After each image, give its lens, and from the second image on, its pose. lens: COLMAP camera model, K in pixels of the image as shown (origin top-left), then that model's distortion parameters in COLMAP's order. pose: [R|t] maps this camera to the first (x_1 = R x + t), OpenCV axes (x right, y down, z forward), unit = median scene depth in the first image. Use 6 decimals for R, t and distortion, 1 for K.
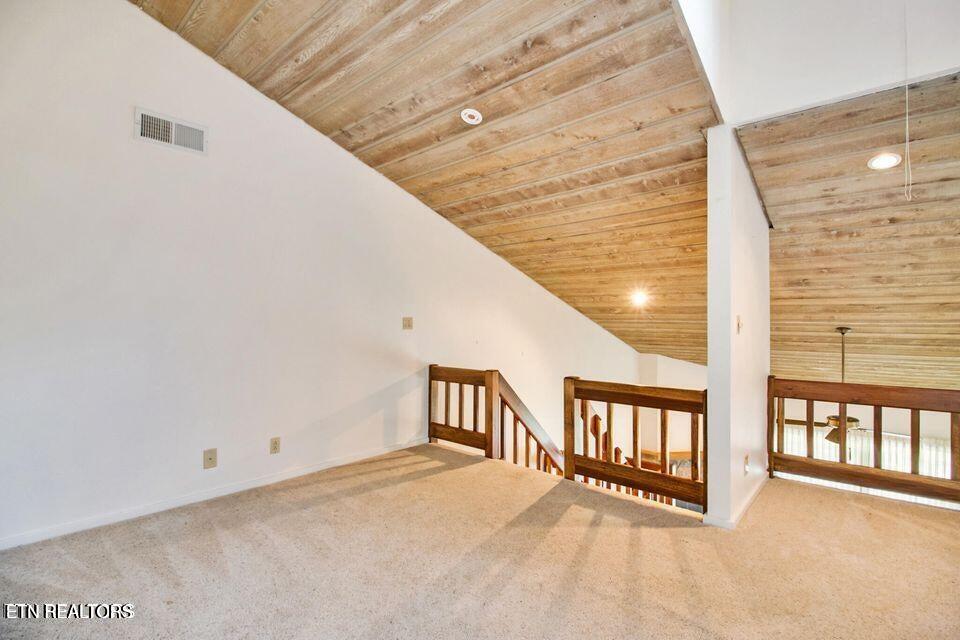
lens RADIAL K [[458.9, 0, 474.8], [0, 458.9, 320.5], [0, 0, 1]] dist [-0.002294, -0.003804]
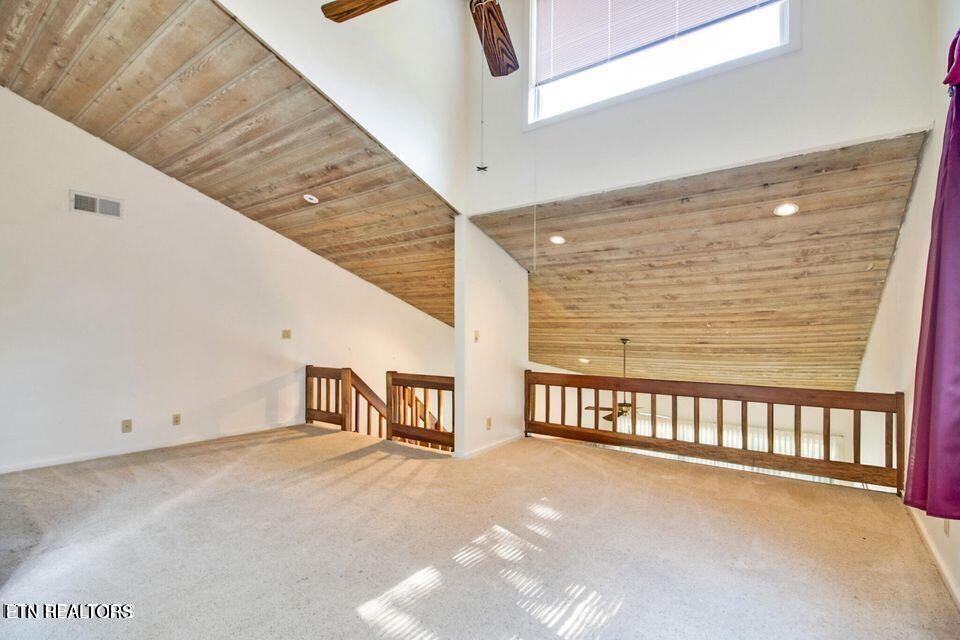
lens RADIAL K [[458.9, 0, 482.6], [0, 458.9, 338.7], [0, 0, 1]] dist [-0.002294, -0.003804]
pose [[0.992860, 0.004196, 0.119213, 0.365826], [-0.006132, 0.999855, 0.015872, -0.008164], [-0.119129, -0.016490, 0.992742, -0.565764]]
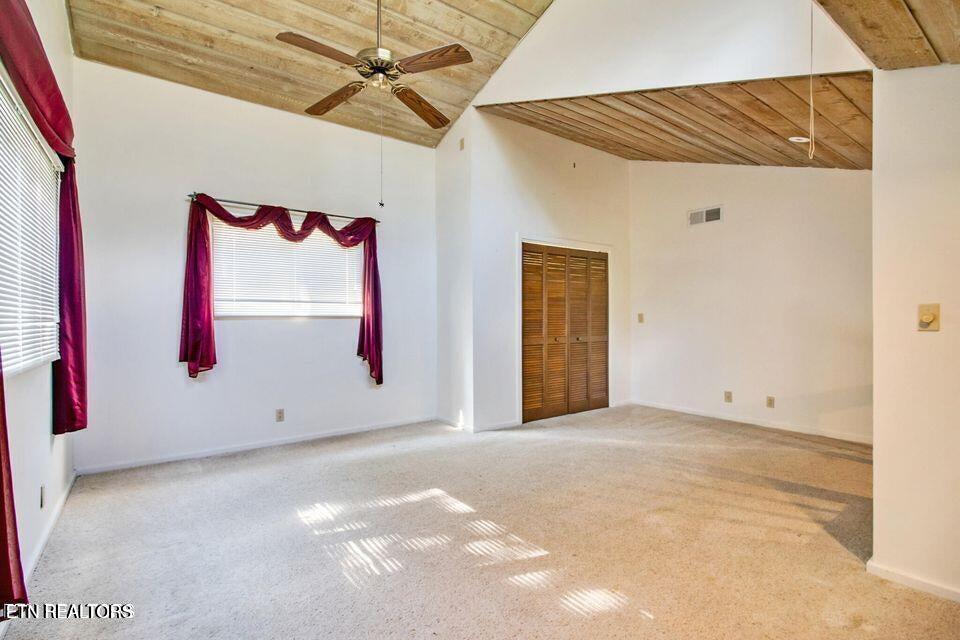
lens RADIAL K [[458.9, 0, 471.8], [0, 458.9, 319.5], [0, 0, 1]] dist [-0.002294, -0.003804]
pose [[-0.213124, 0.004003, -0.977017, 1.294716], [0.010090, 0.999947, 0.001896, -0.006178], [0.976973, -0.009454, -0.213153, 0.408591]]
